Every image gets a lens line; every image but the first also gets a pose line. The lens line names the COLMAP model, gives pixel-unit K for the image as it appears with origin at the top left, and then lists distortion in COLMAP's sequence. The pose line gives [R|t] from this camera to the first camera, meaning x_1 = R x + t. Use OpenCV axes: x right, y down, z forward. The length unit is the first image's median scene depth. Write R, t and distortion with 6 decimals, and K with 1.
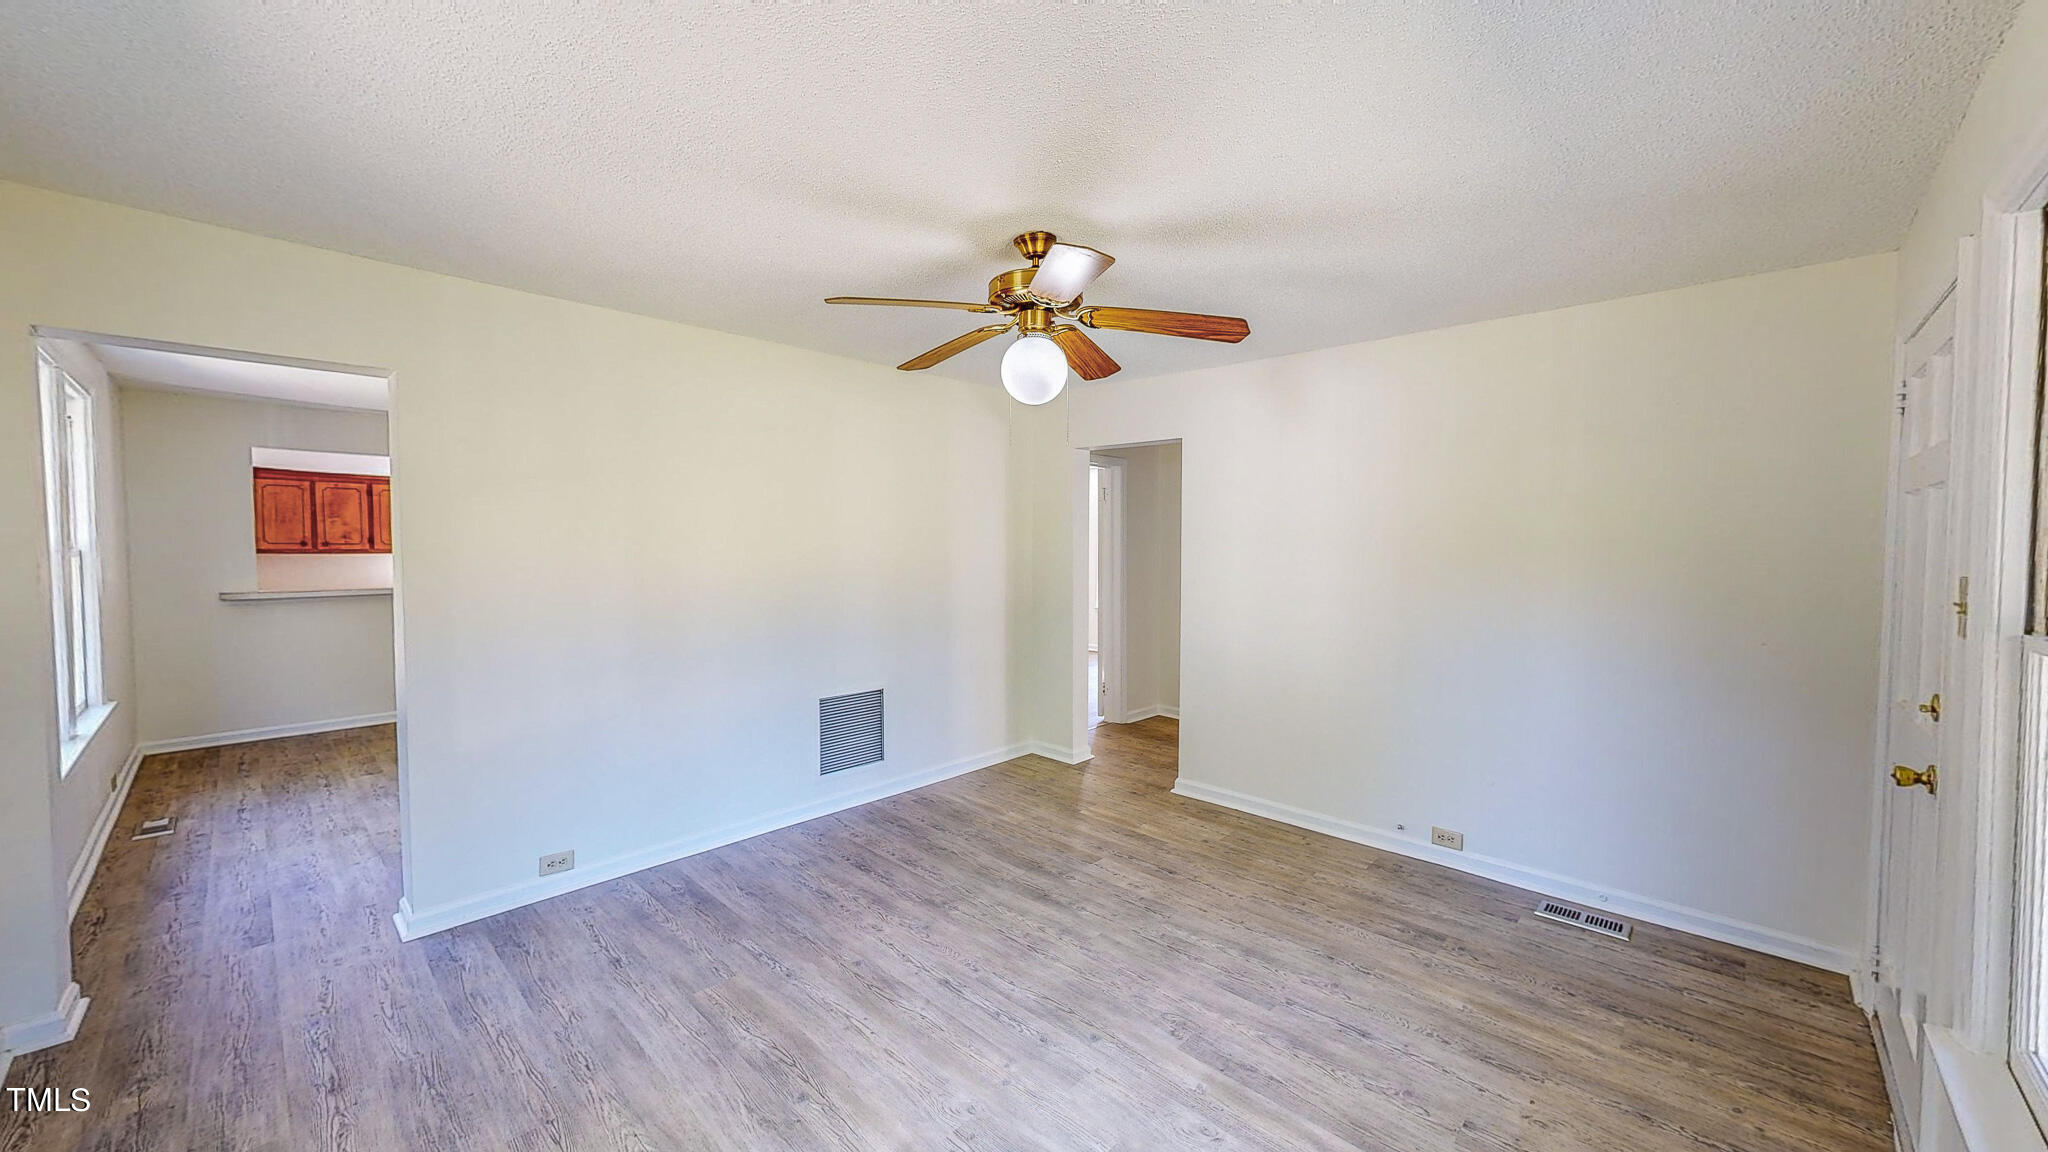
lens RADIAL K [[752.3, 0, 1025.8], [0, 752.3, 578.3], [0, 0, 1]] dist [0.001763, 0.000144]
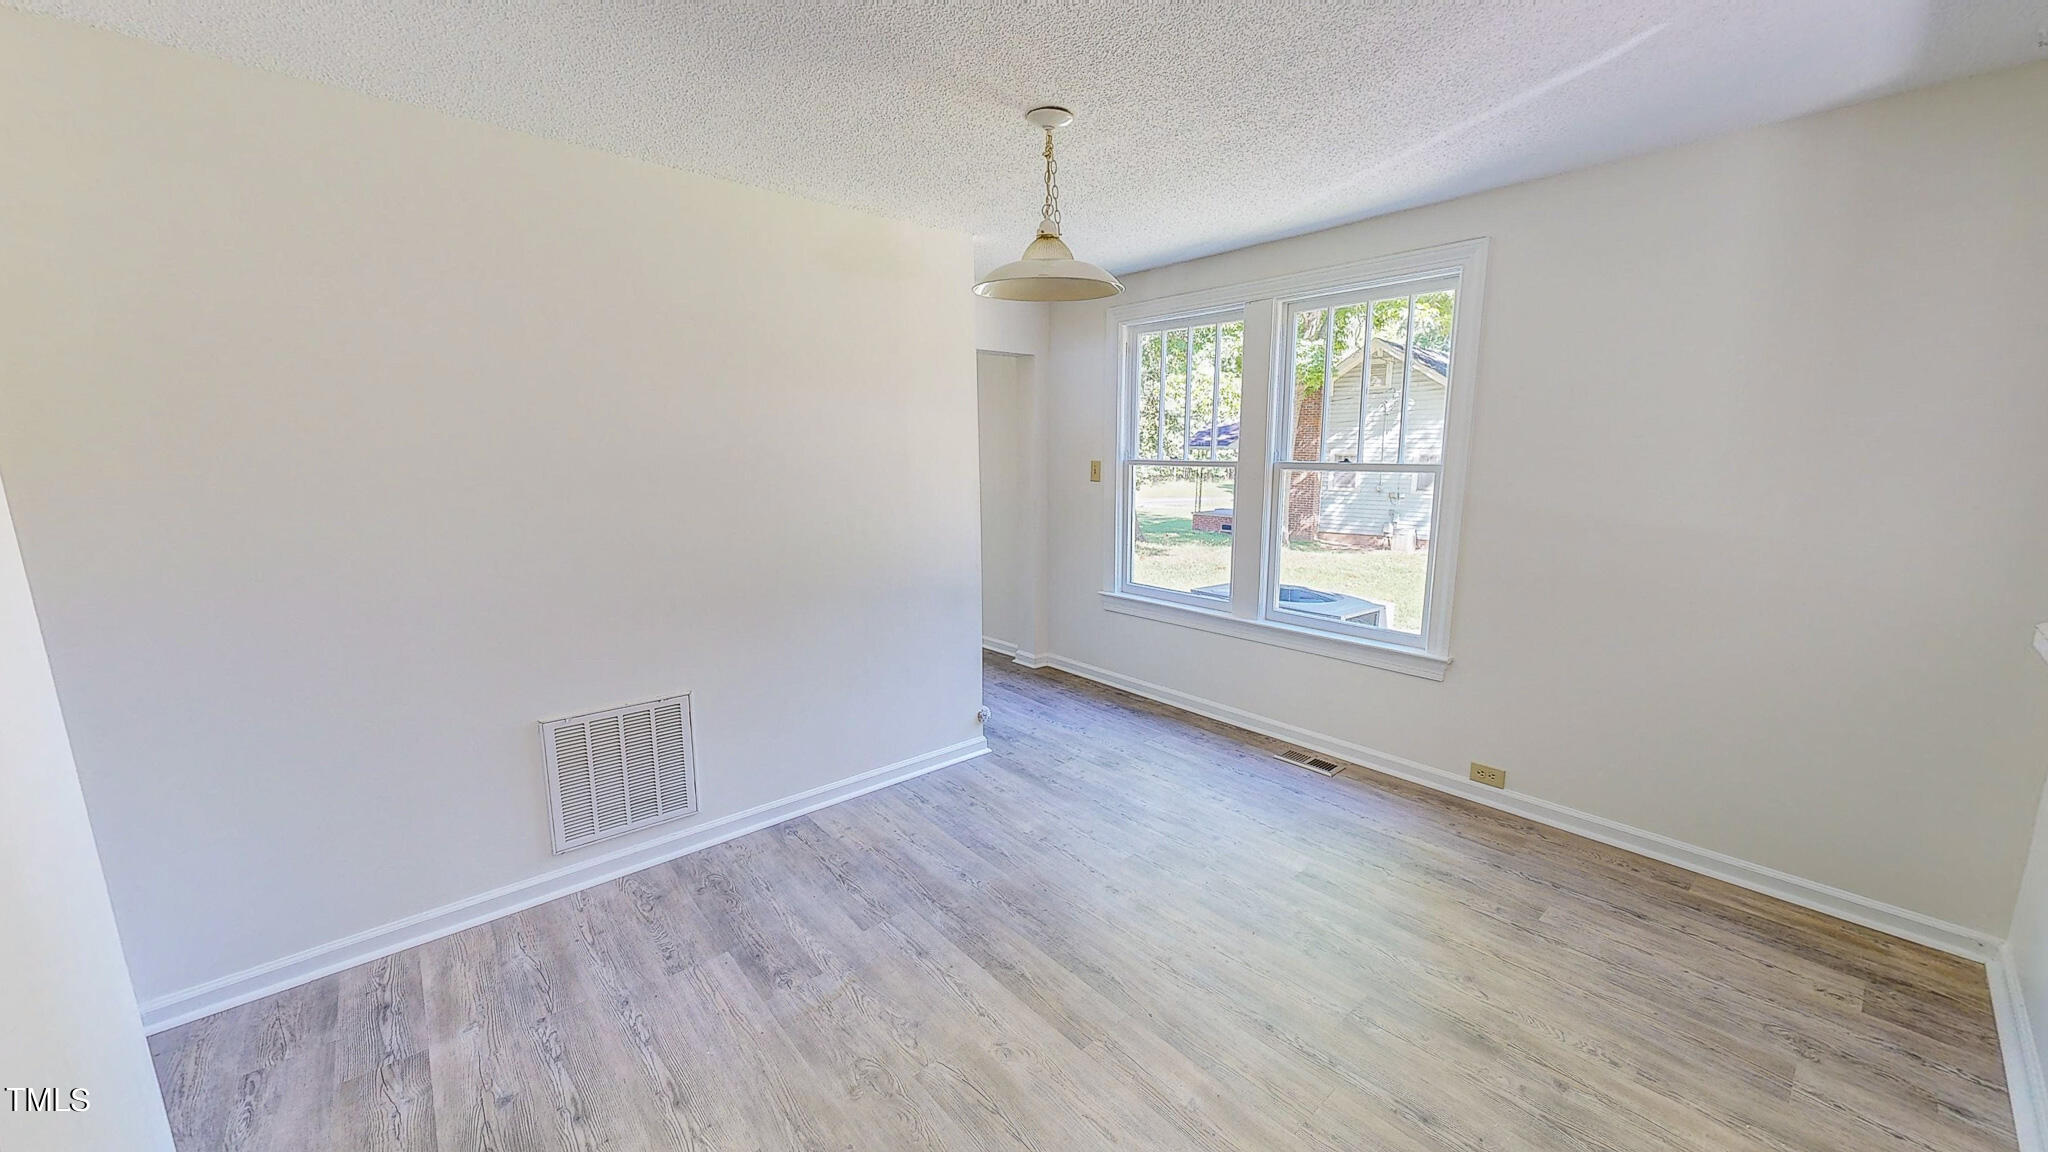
lens RADIAL K [[752.3, 0, 1025.8], [0, 752.3, 578.3], [0, 0, 1]] dist [0.001763, 0.000144]
pose [[-0.995363, -0.016482, 0.094772, -1.031741], [0.004753, 0.975583, 0.219579, -0.116110], [-0.096077, 0.219012, -0.970981, 2.200508]]
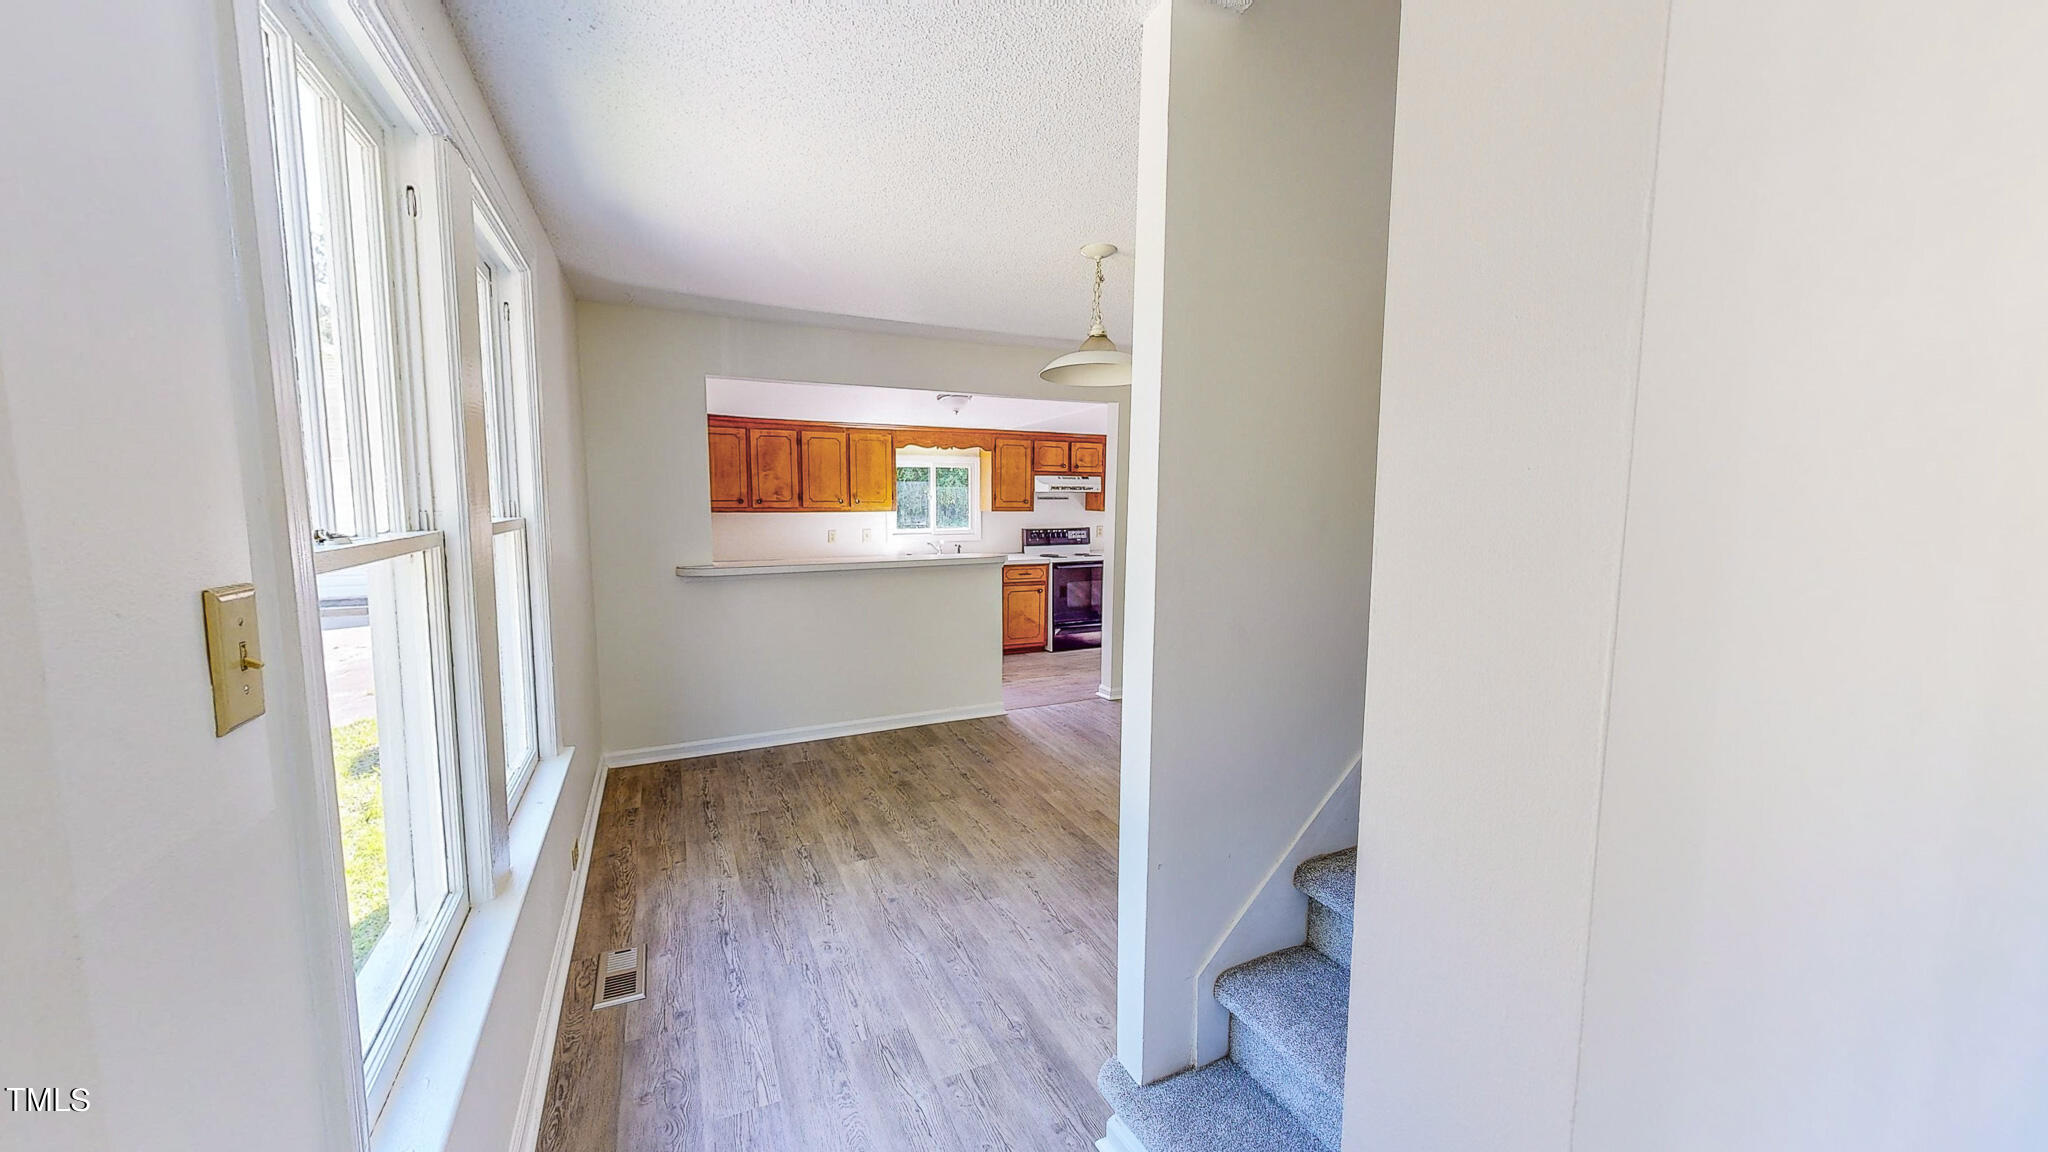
lens RADIAL K [[750.8, 0, 1024.0], [0, 750.8, 578.7], [0, 0, 1]] dist [0.000336, -0.000061]
pose [[0.935976, 0.039789, -0.349808, -0.752625], [-0.018230, 0.997738, 0.064711, -0.040027], [0.351591, -0.054191, 0.934584, 0.653538]]
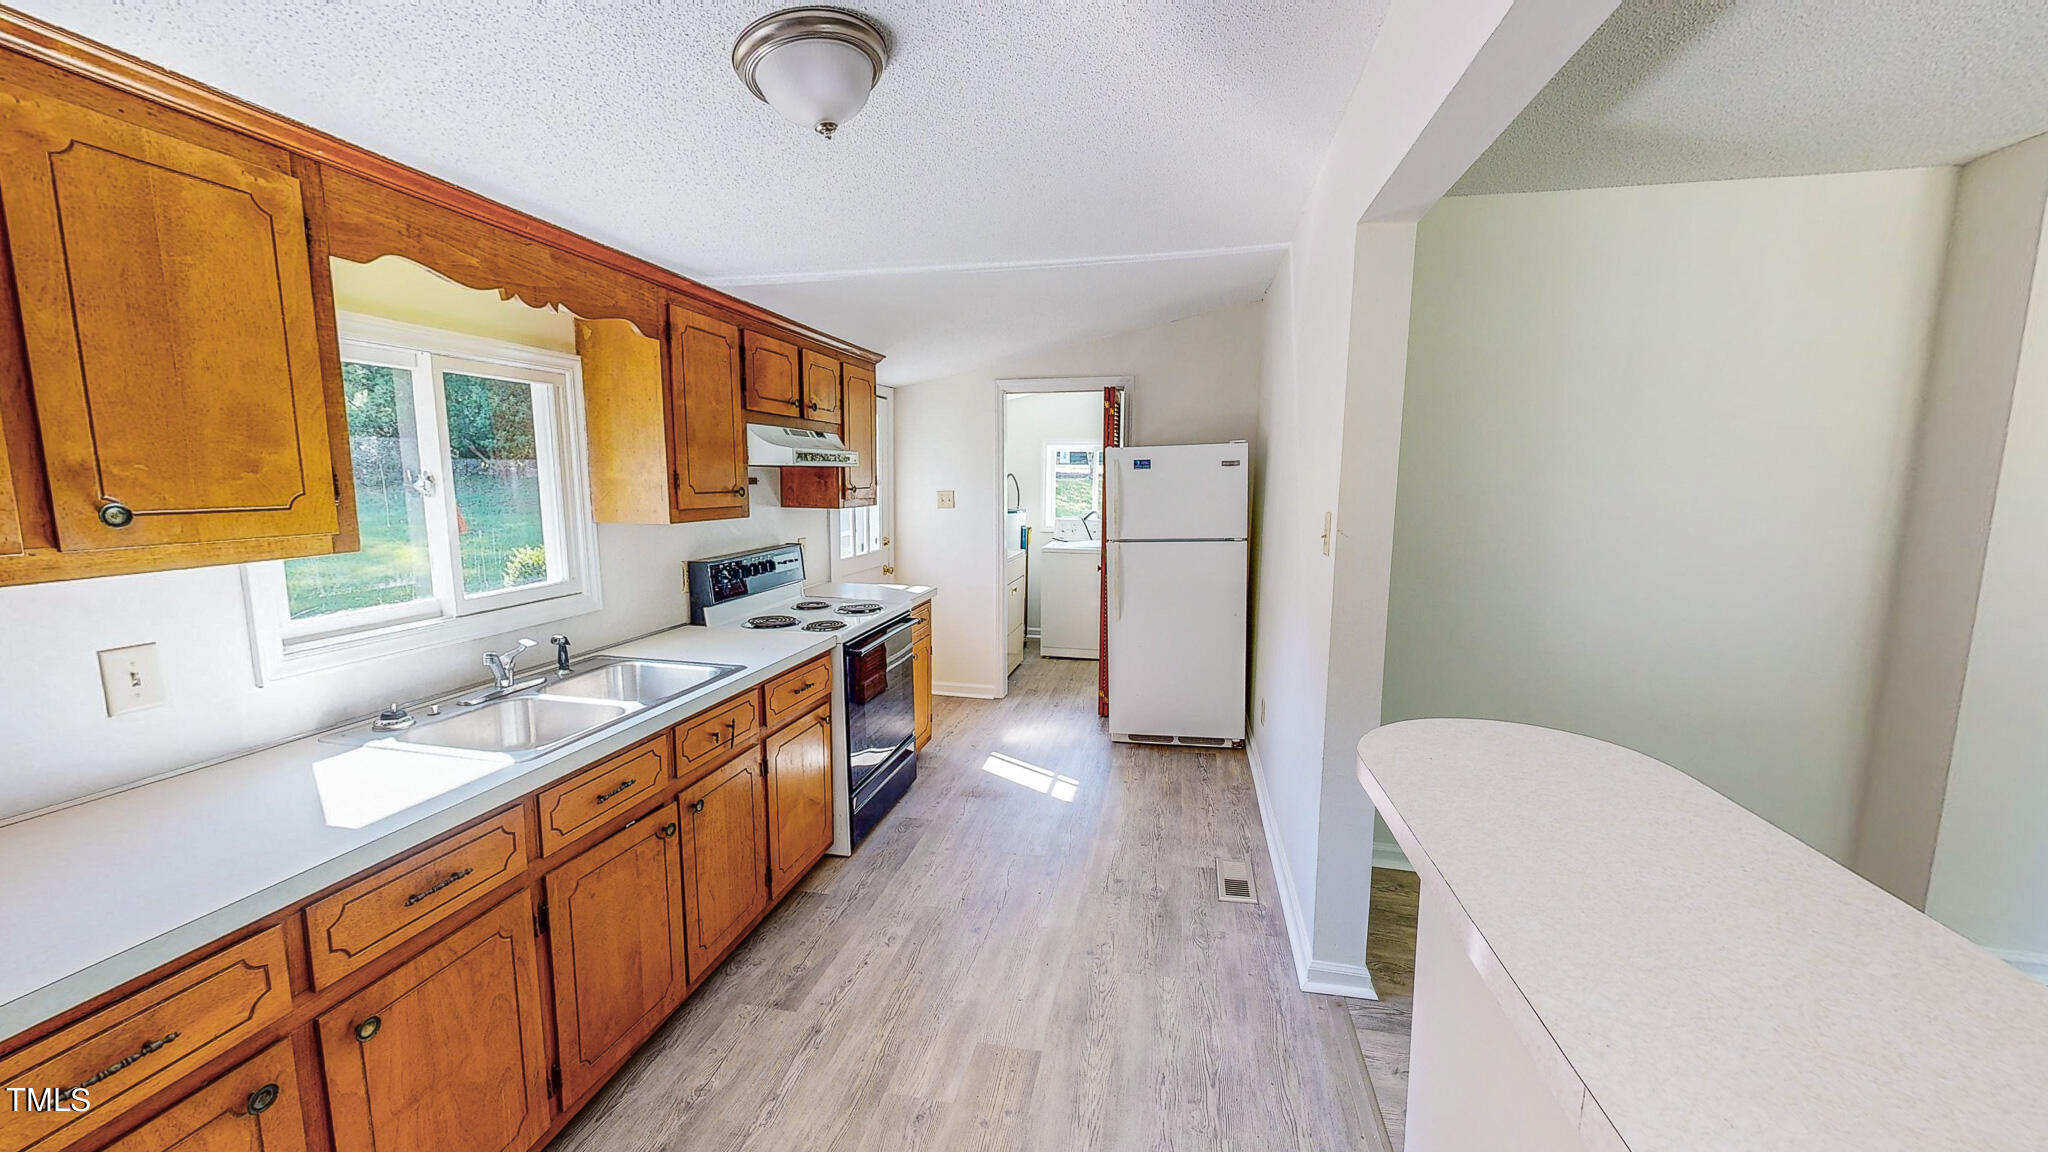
lens RADIAL K [[750.8, 0, 1024.0], [0, 750.8, 578.7], [0, 0, 1]] dist [0.000336, -0.000061]
pose [[0.852399, -0.071107, 0.518035, -1.722904], [0.022622, 0.994798, 0.099325, -0.104675], [-0.522403, -0.072946, 0.849573, 1.892511]]
